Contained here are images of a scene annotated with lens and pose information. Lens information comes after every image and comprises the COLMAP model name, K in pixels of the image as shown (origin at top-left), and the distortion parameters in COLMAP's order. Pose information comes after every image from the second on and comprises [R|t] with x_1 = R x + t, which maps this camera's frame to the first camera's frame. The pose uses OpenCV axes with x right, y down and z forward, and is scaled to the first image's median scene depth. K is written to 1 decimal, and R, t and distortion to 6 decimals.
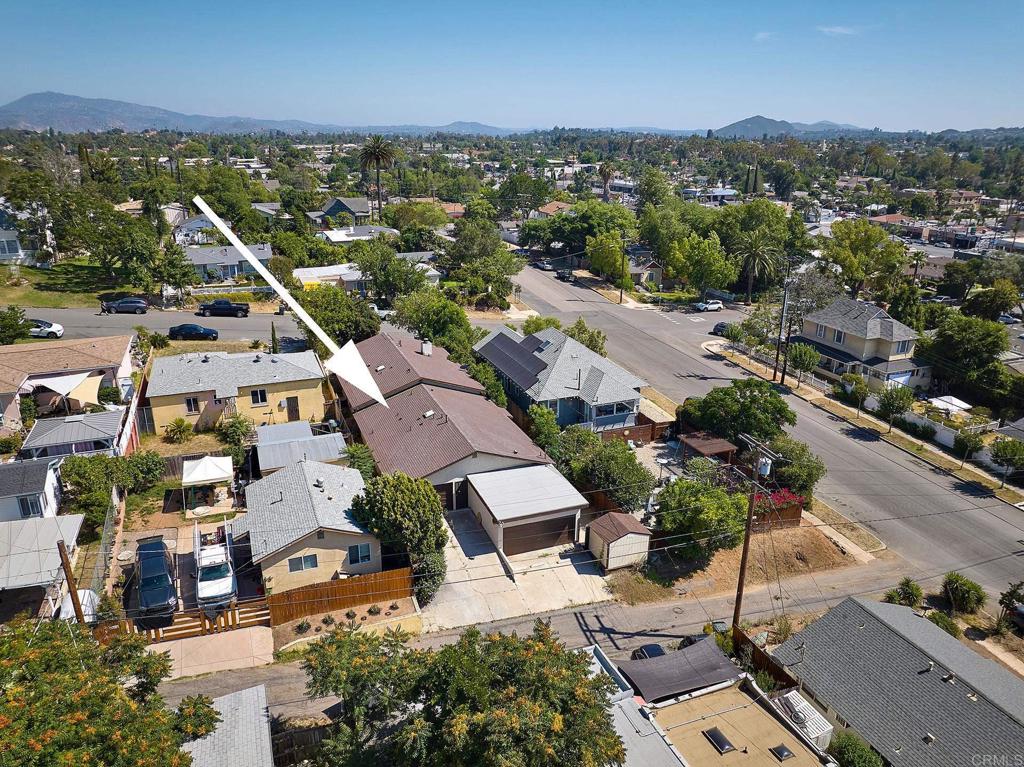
lens RADIAL K [[722.7, 0, 510.2], [0, 722.7, 383.4], [0, 0, 1]] dist [-0.024978, -0.007036]
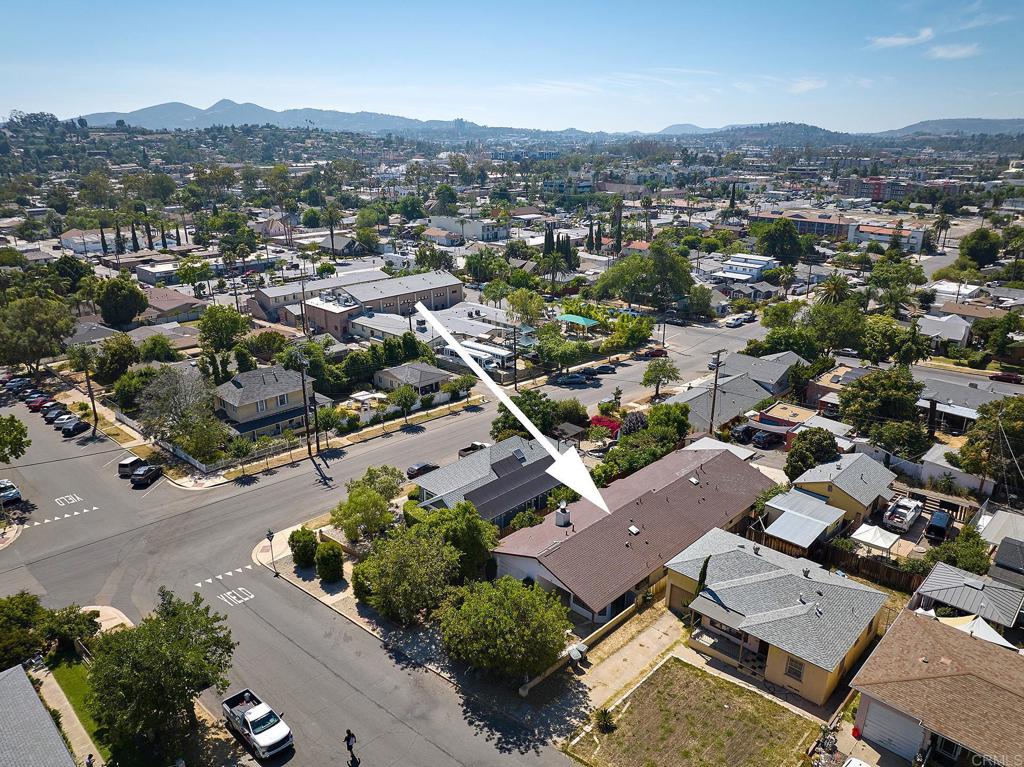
lens RADIAL K [[722.7, 0, 510.2], [0, 722.7, 383.4], [0, 0, 1]] dist [-0.024978, -0.007036]
pose [[-0.415018, -0.306660, 0.856574, -0.910987], [0.297726, 0.843871, 0.446363, -0.685924], [-0.859720, 0.440274, -0.258921, 1.393050]]
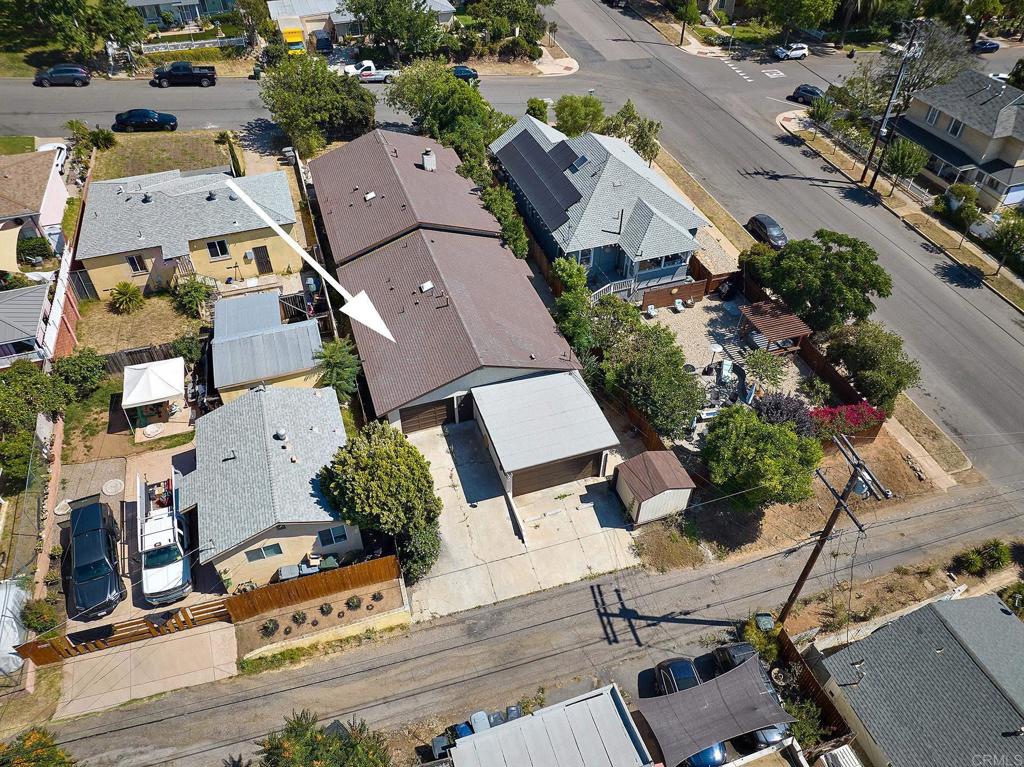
lens RADIAL K [[723.3, 0, 510.4], [0, 723.3, 383.2], [0, 0, 1]] dist [-0.049226, 0.026083]
pose [[0.998764, 0.031096, -0.038786, 0.012102], [-0.012845, 0.915140, 0.402930, -0.165423], [0.048025, -0.401934, 0.914408, 0.217865]]
